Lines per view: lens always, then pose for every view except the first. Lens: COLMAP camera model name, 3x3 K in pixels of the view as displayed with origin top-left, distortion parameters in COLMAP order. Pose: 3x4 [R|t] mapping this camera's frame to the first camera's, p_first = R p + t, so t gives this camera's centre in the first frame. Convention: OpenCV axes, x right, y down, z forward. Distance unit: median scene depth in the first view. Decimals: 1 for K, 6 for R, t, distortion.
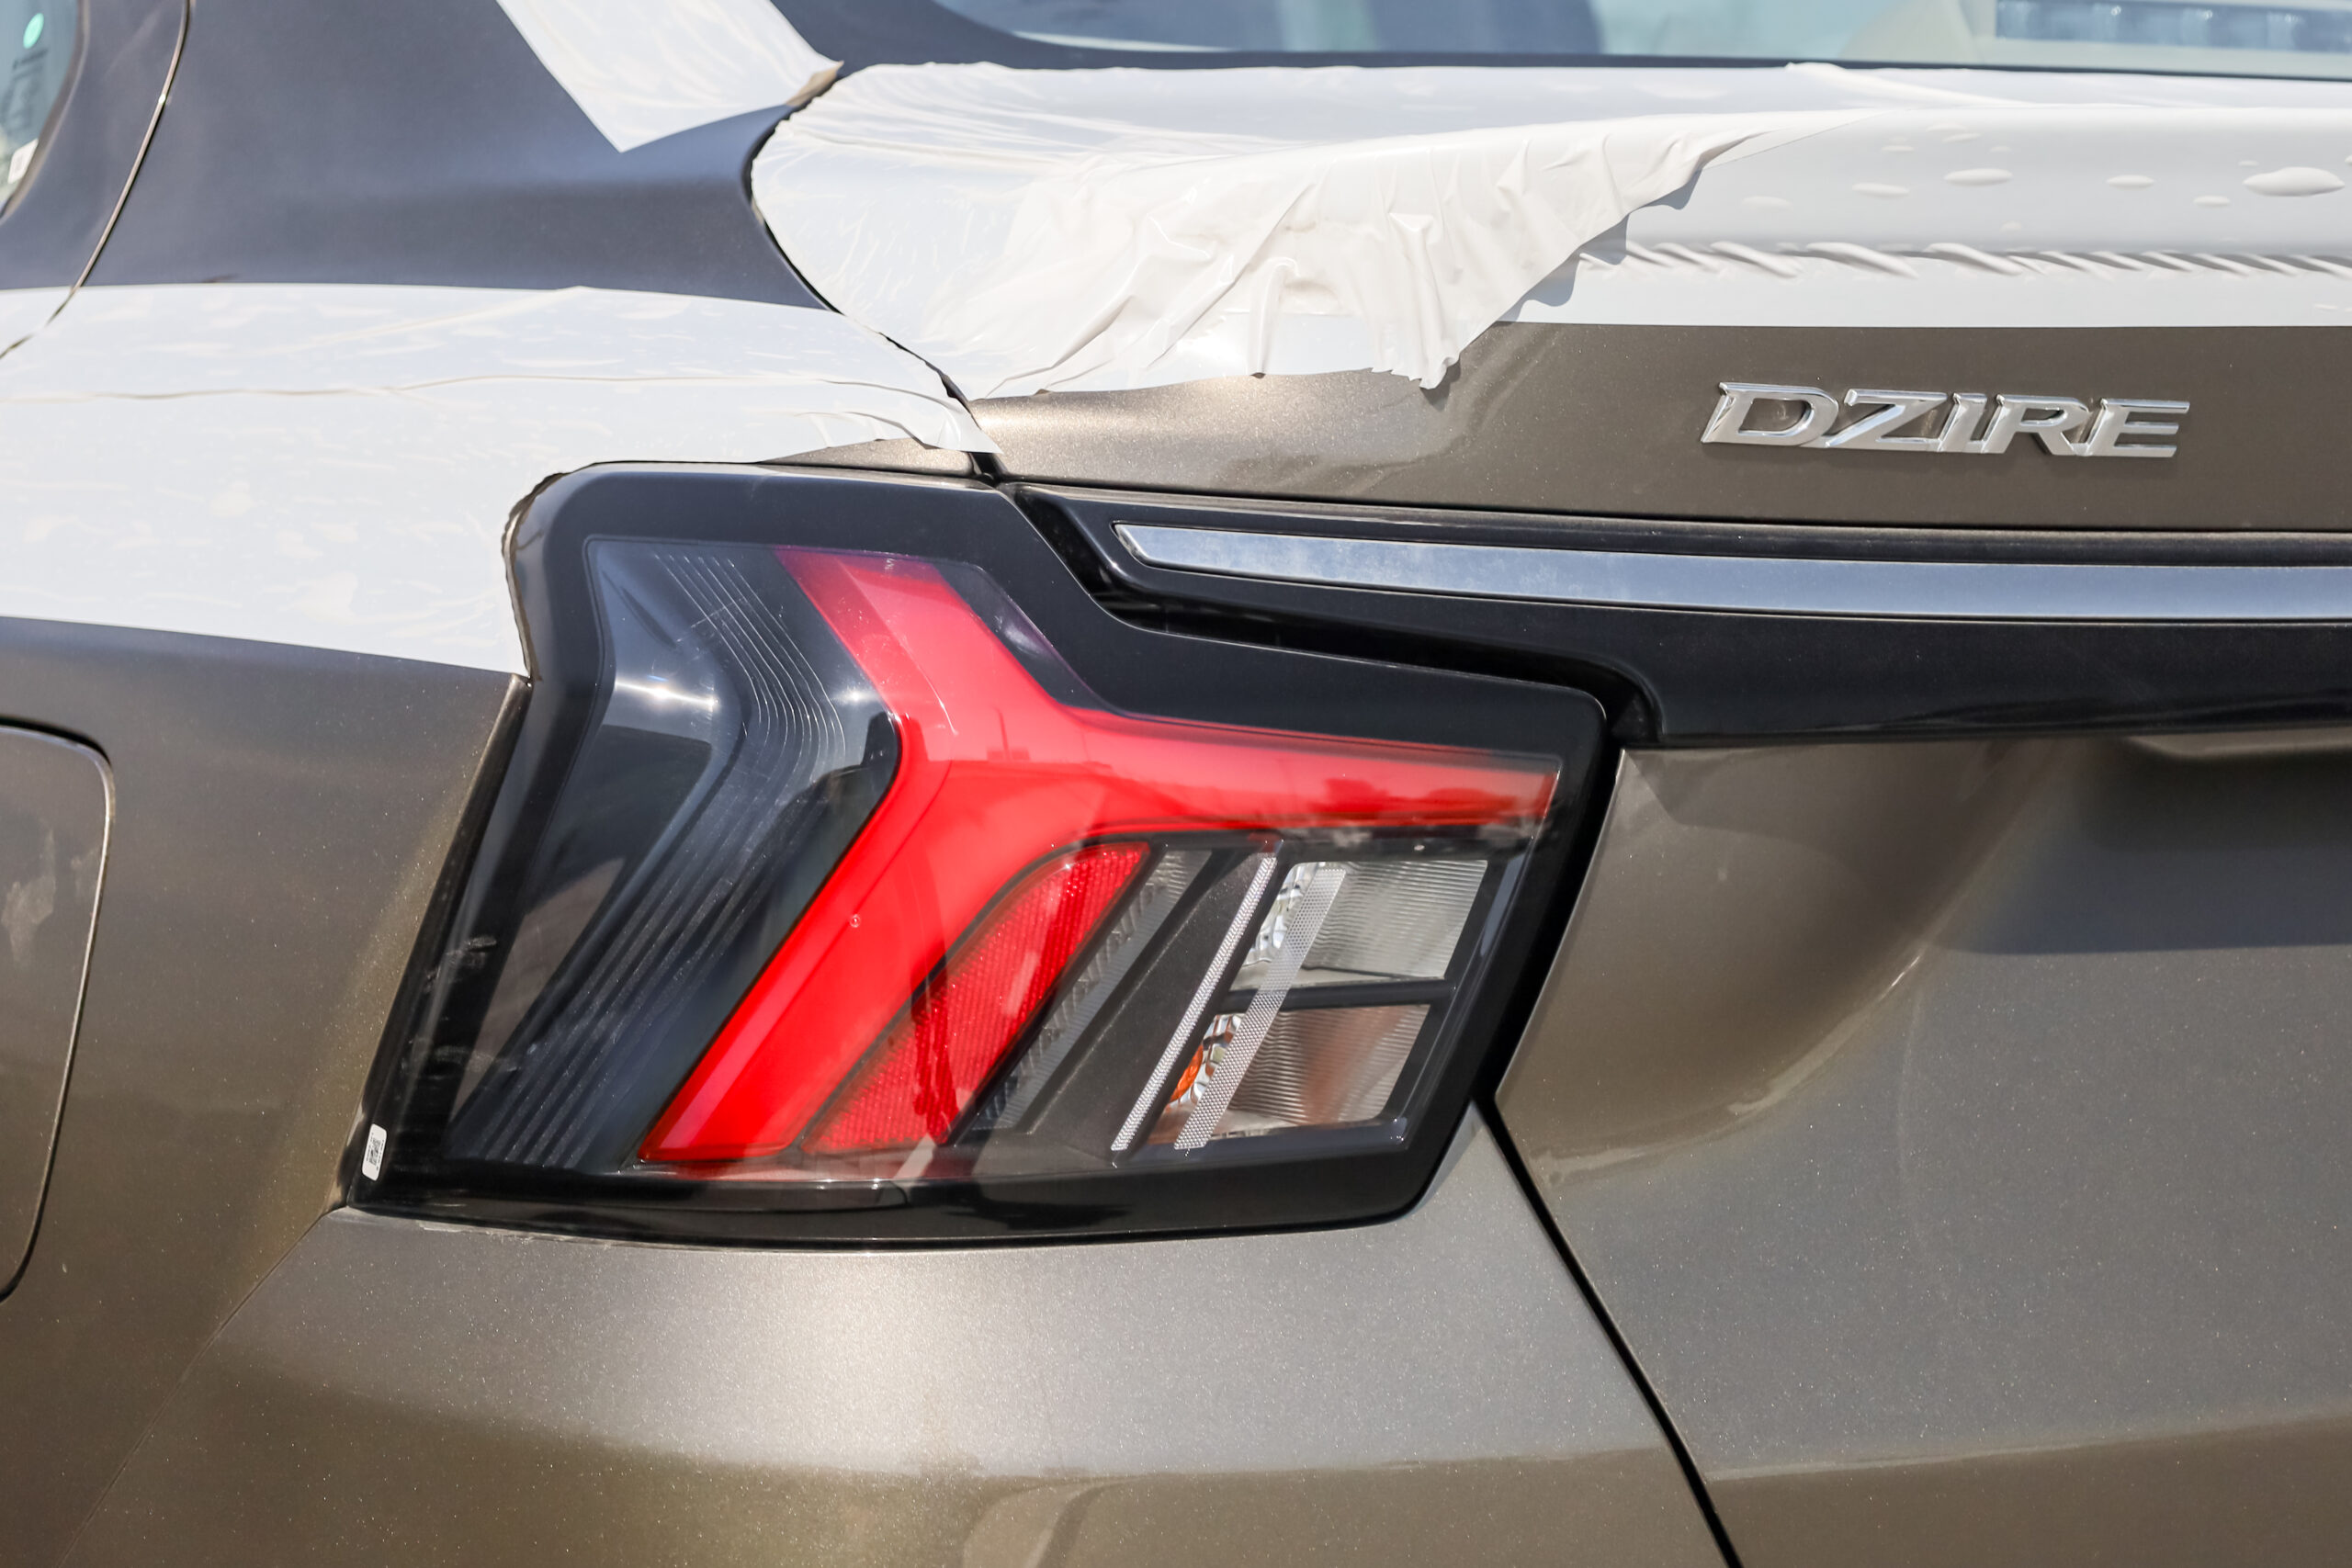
lens RADIAL K [[5027.5, 0, 1173.6], [0, 5027.5, 780.4], [0, 0, 1]] dist [0.104862, 0.000000]
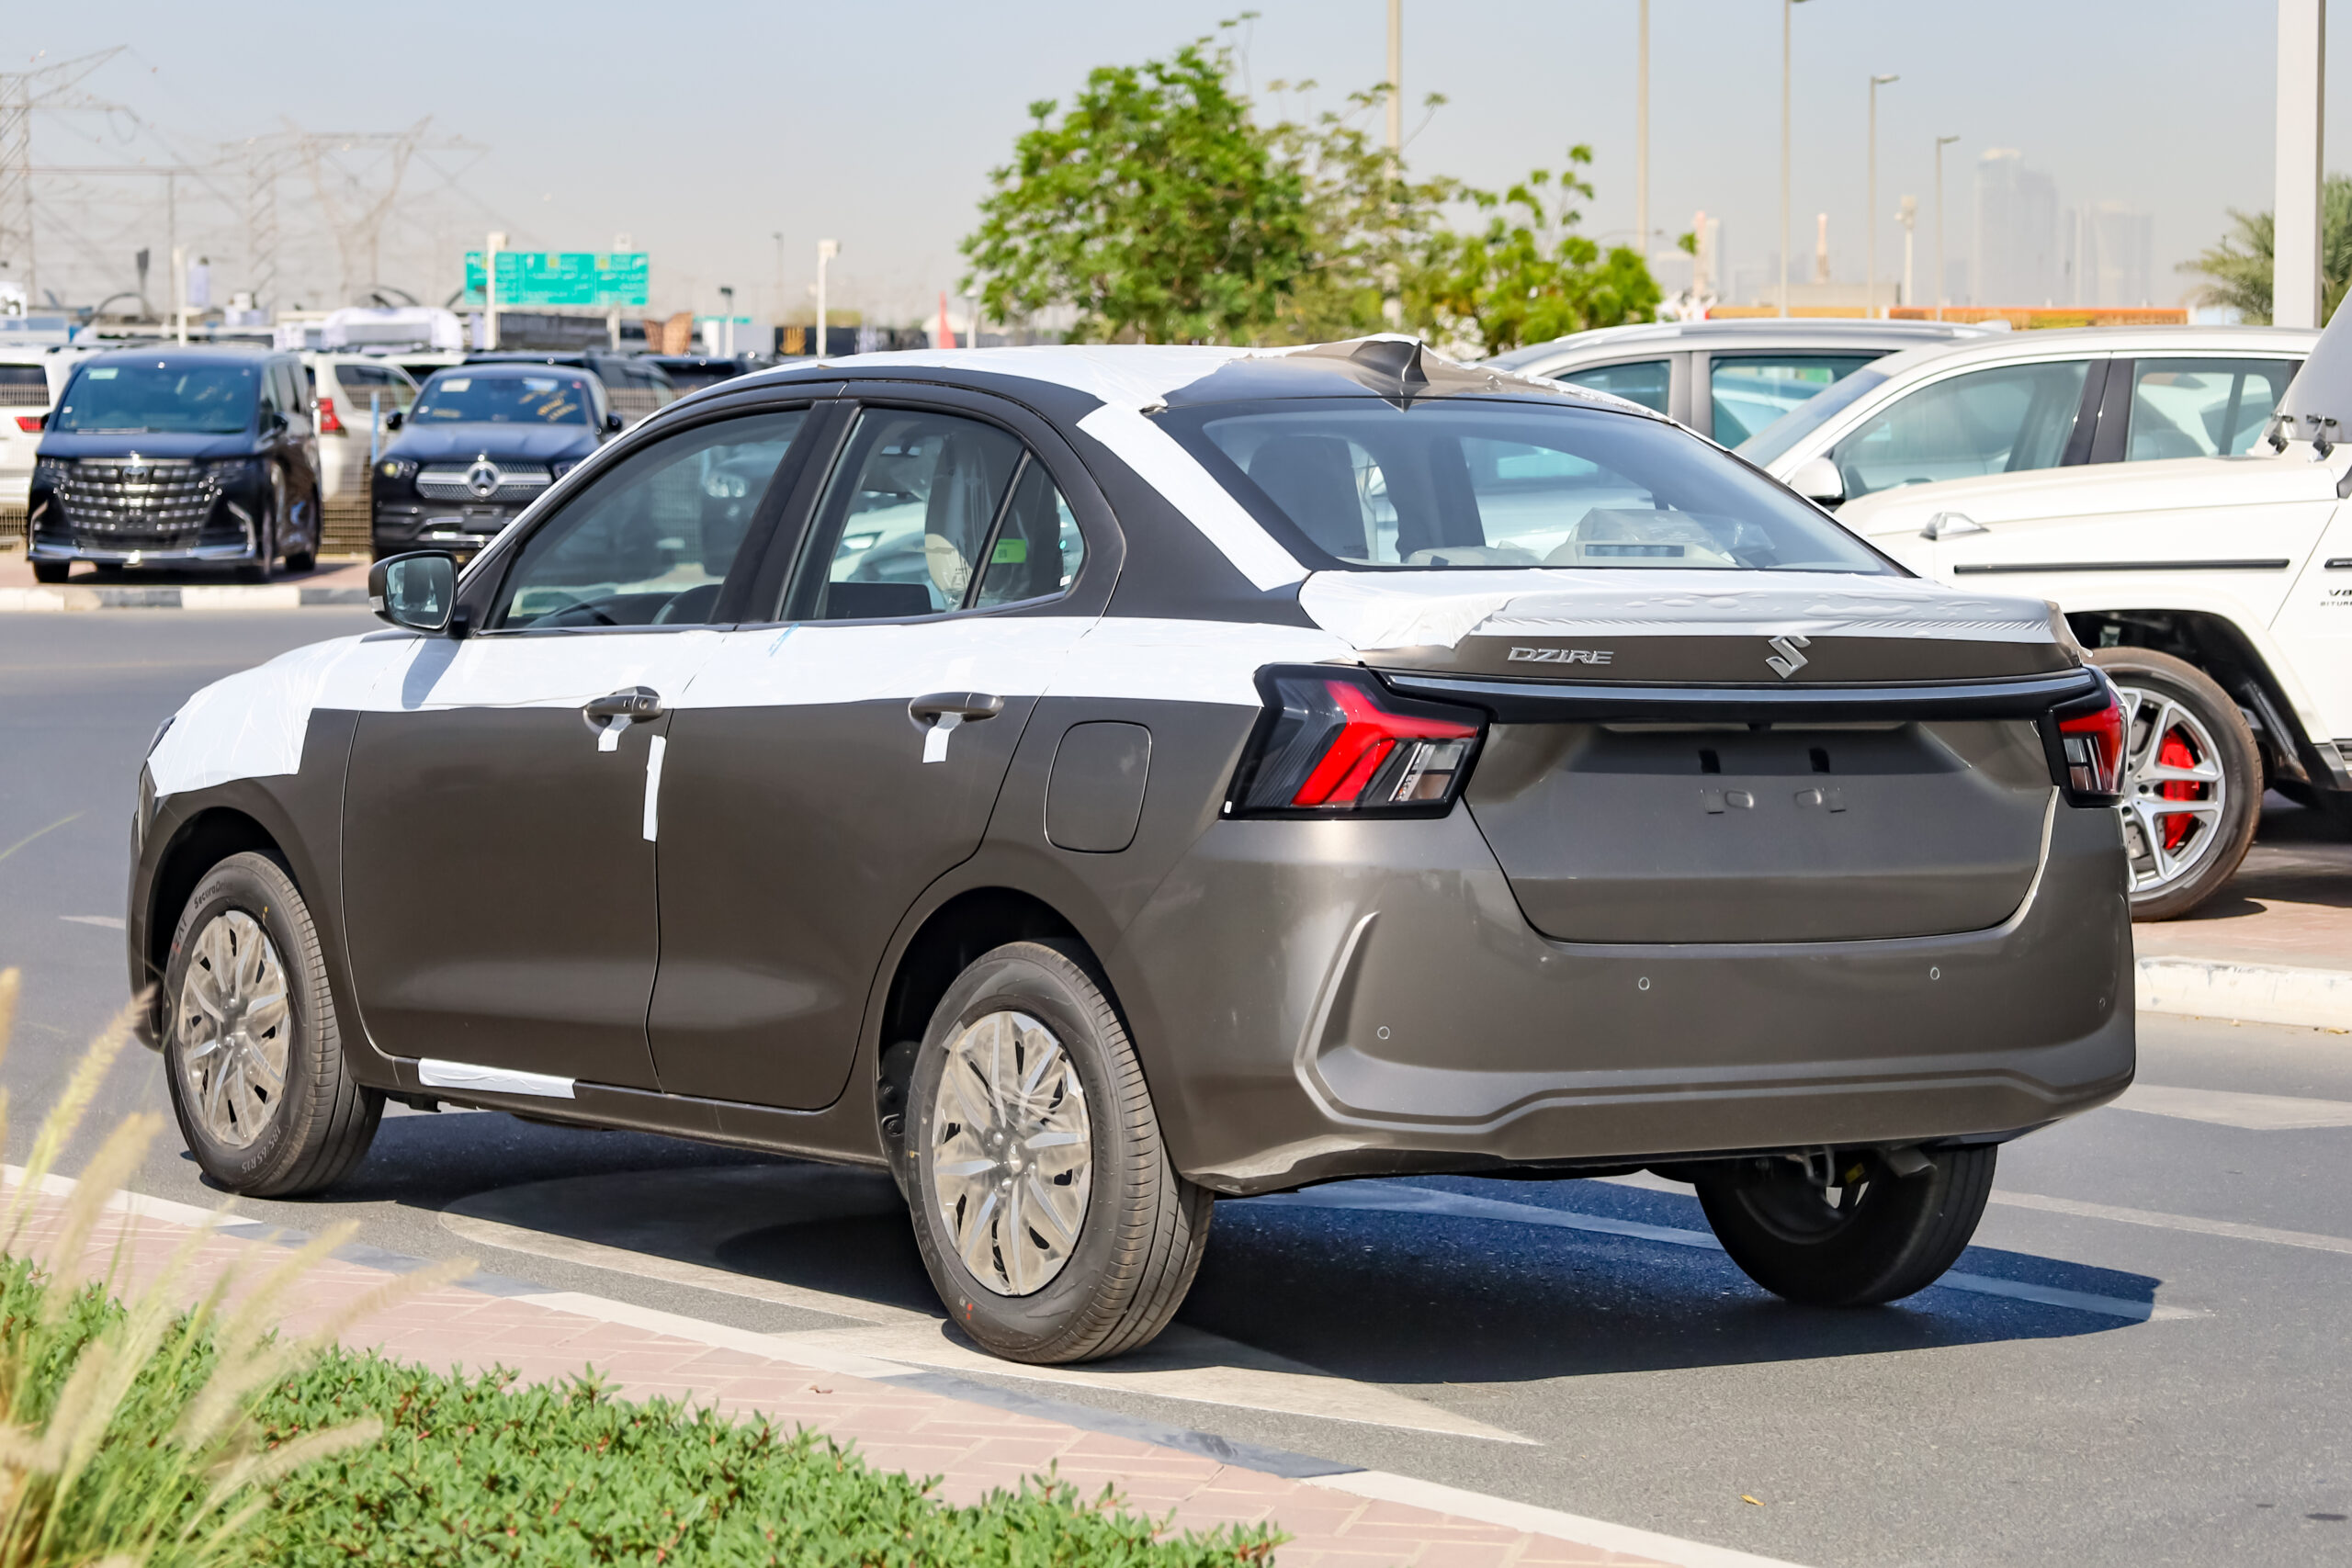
lens RADIAL K [[5786.3, 0, 1175.7], [0, 5786.3, 784.9], [0, 0, 1]] dist [0.148845, 0.000000]
pose [[0.999324, 0.005366, 0.036383, -0.419200], [-0.003989, 0.999276, -0.037836, 0.267358], [-0.036560, 0.037665, 0.998621, -4.583565]]
